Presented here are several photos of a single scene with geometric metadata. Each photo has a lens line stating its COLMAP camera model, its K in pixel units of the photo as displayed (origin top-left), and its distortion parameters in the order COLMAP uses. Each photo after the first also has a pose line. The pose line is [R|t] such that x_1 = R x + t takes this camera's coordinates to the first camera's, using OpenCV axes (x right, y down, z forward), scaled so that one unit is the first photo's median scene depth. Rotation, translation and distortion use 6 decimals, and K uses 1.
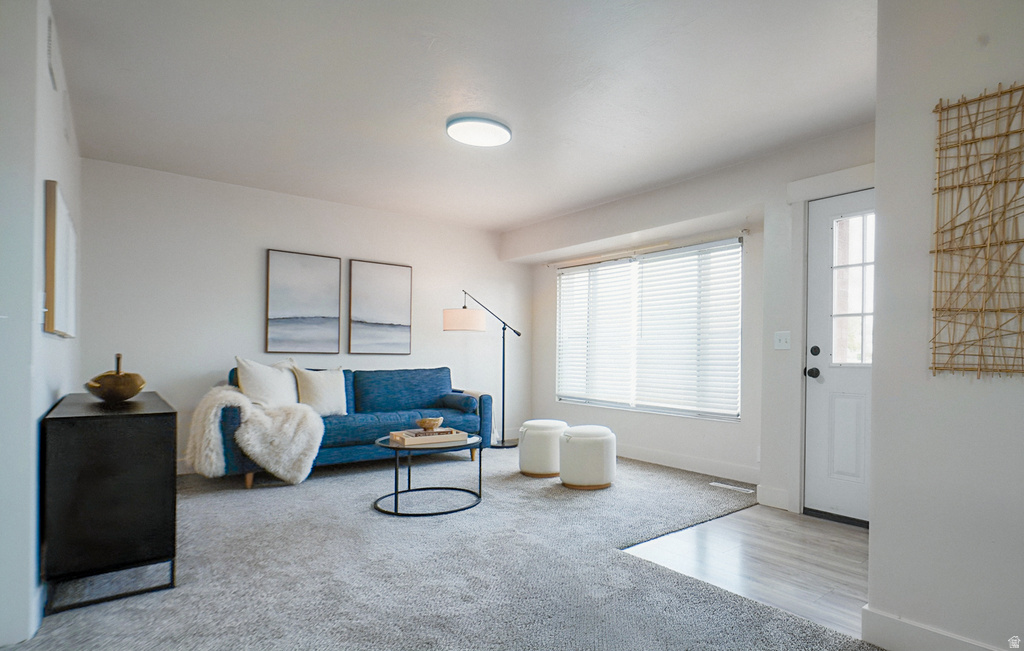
lens RADIAL K [[543.9, 0, 596.0], [0, 543.9, 355.8], [0, 0, 1]] dist [-0.007388, -0.001187]
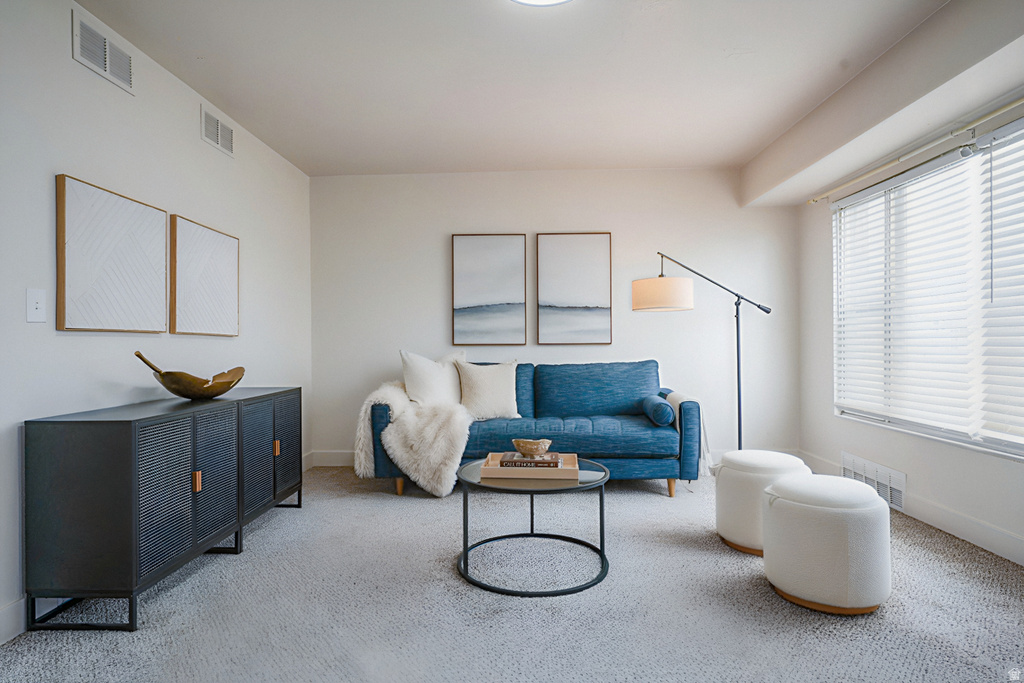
lens RADIAL K [[541.6, 0, 516.0], [0, 541.6, 345.9], [0, 0, 1]] dist [-0.004253, -0.000093]
pose [[0.728256, -0.015409, -0.685132, 0.108986], [0.017436, 0.999840, -0.003953, 0.000884], [0.685084, -0.009067, 0.728408, 0.379227]]
